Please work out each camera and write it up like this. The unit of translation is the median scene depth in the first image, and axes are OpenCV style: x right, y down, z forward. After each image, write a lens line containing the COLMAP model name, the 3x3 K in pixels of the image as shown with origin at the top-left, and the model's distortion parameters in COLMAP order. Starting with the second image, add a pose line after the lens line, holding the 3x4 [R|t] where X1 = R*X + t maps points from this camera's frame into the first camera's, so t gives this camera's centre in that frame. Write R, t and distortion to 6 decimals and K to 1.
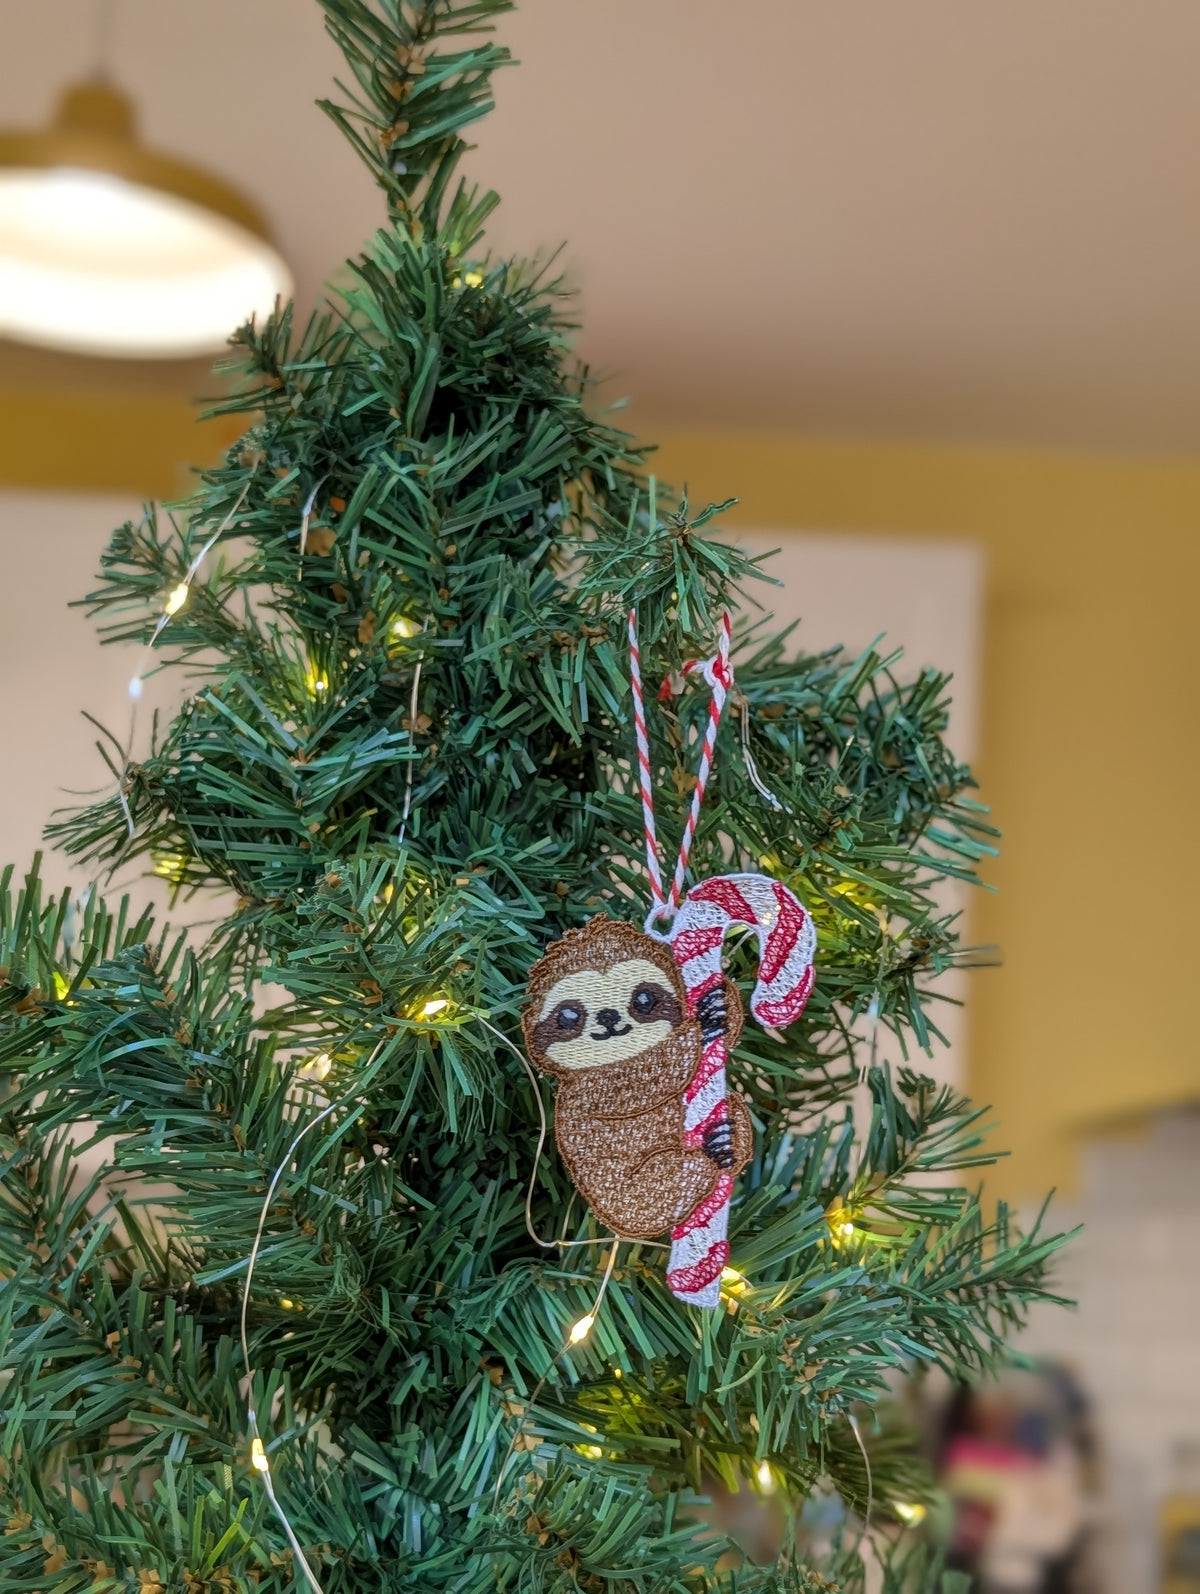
lens RADIAL K [[2245.0, 0, 594.0], [0, 2245.0, 808.5], [0, 0, 1]] dist [0.040745, 0.000000]
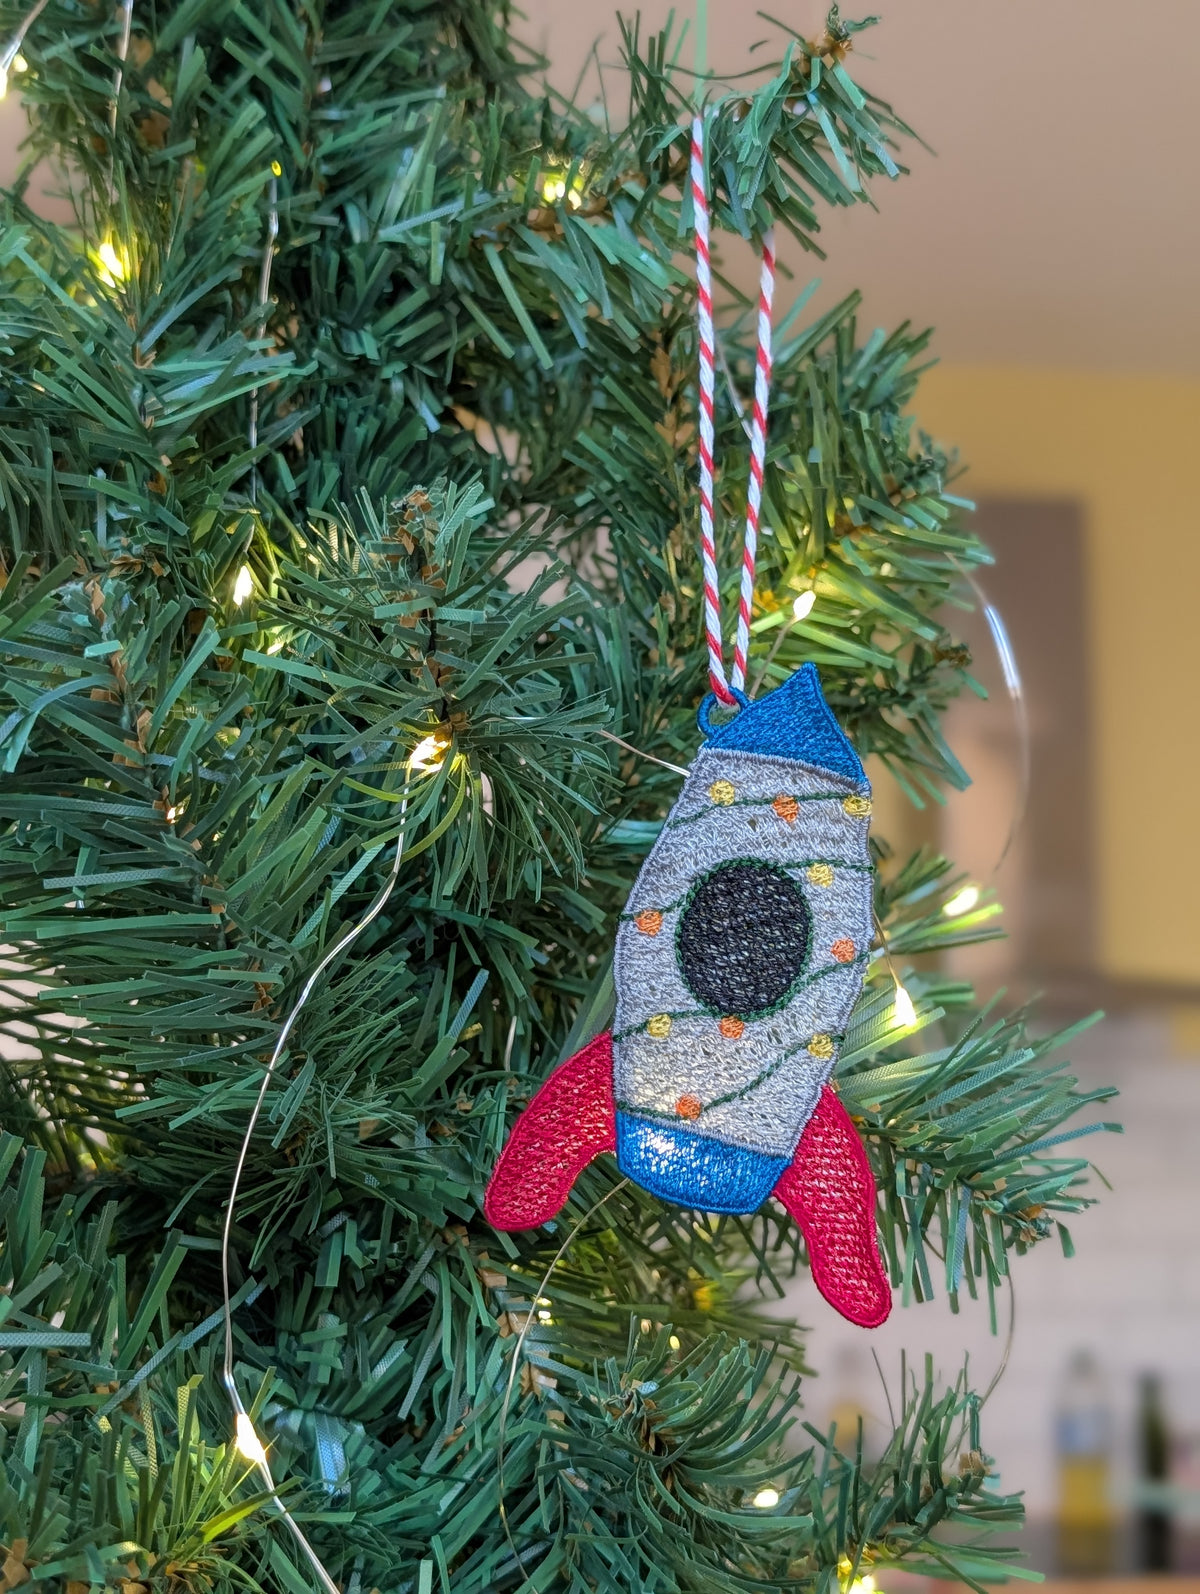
lens RADIAL K [[2245.0, 0, 559.6], [0, 2245.0, 826.8], [0, 0, 1]] dist [0.040745, 0.000000]
pose [[0.909293, 0.003596, 0.416141, -0.303228], [-0.026609, 0.998419, 0.049513, 0.083041], [-0.415305, -0.056095, 0.907951, 0.335065]]
